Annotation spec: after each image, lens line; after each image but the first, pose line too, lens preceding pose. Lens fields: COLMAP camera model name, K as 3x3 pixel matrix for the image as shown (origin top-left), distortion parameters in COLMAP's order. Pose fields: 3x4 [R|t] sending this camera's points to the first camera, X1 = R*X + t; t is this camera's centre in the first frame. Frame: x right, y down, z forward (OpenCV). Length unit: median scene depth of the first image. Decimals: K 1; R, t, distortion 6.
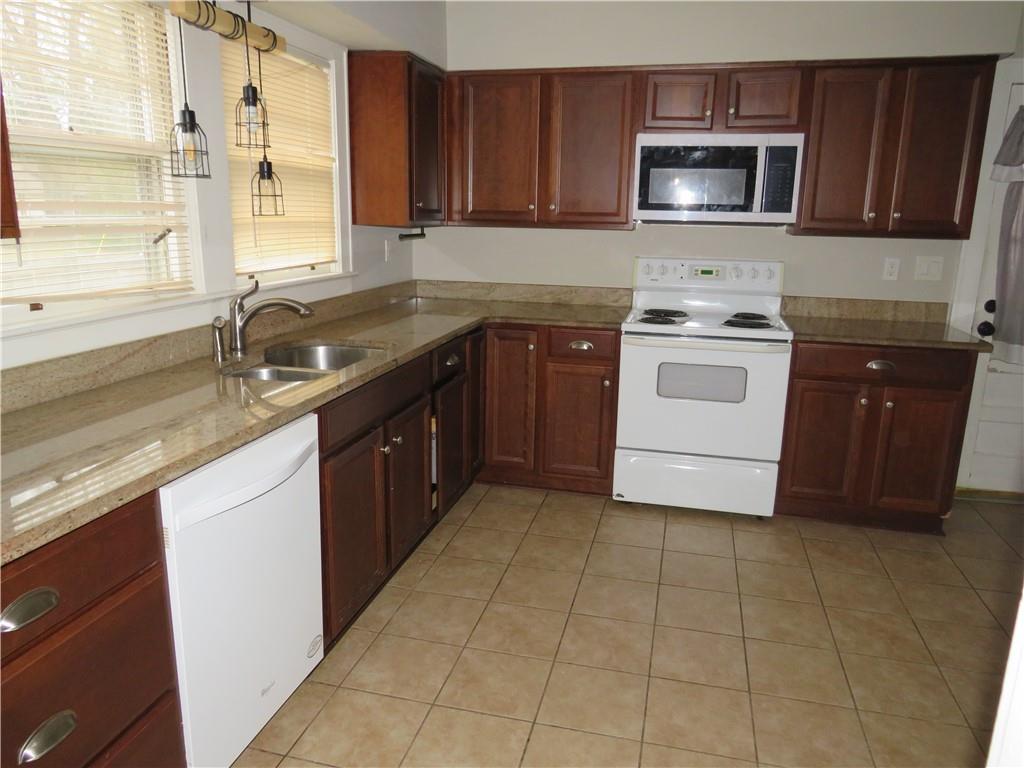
lens RADIAL K [[717.8, 0, 527.0], [0, 717.8, 379.4], [0, 0, 1]] dist [-0.028788, 0.022729]
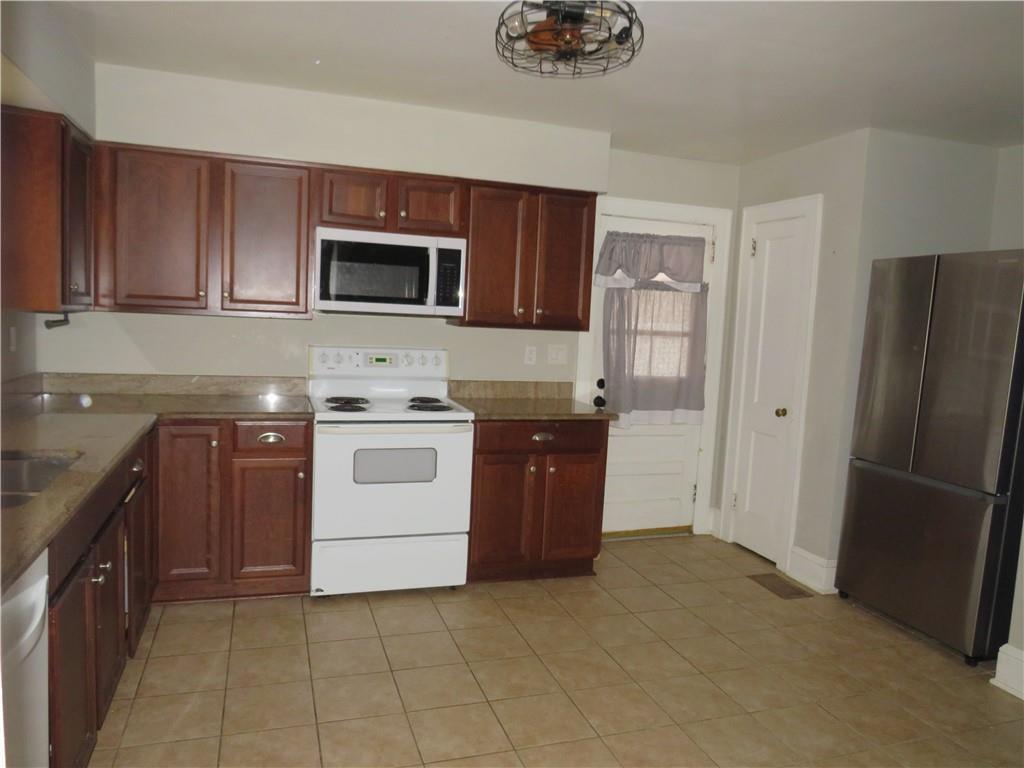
lens RADIAL K [[706.6, 0, 512.0], [0, 706.6, 384.0], [0, 0, 1]] dist [-0.034556, 0.001666]
pose [[0.847675, -0.029605, 0.529690, -0.148488], [0.087791, 0.992504, -0.085020, -0.010919], [-0.523202, 0.118571, 0.843919, 0.032925]]
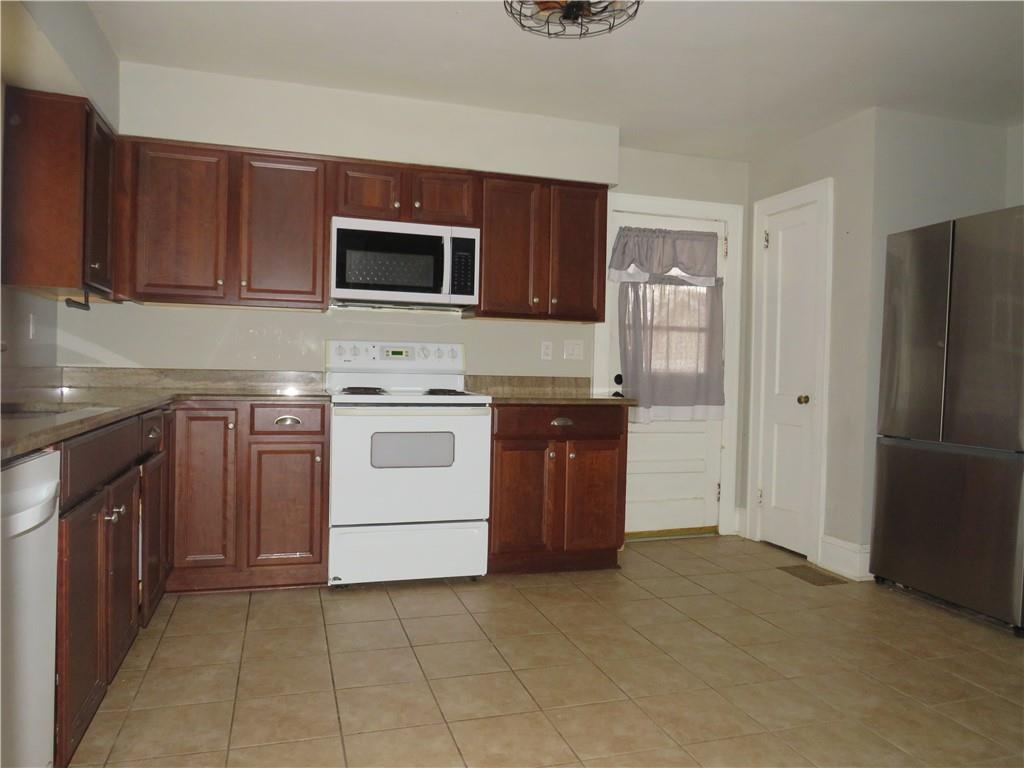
lens RADIAL K [[706.6, 0, 512.0], [0, 706.6, 384.0], [0, 0, 1]] dist [-0.034556, 0.001666]
pose [[0.859163, -0.011719, 0.511567, -0.147493], [0.109964, 0.980609, -0.162218, 0.089455], [-0.499746, 0.195625, 0.843792, 0.056303]]
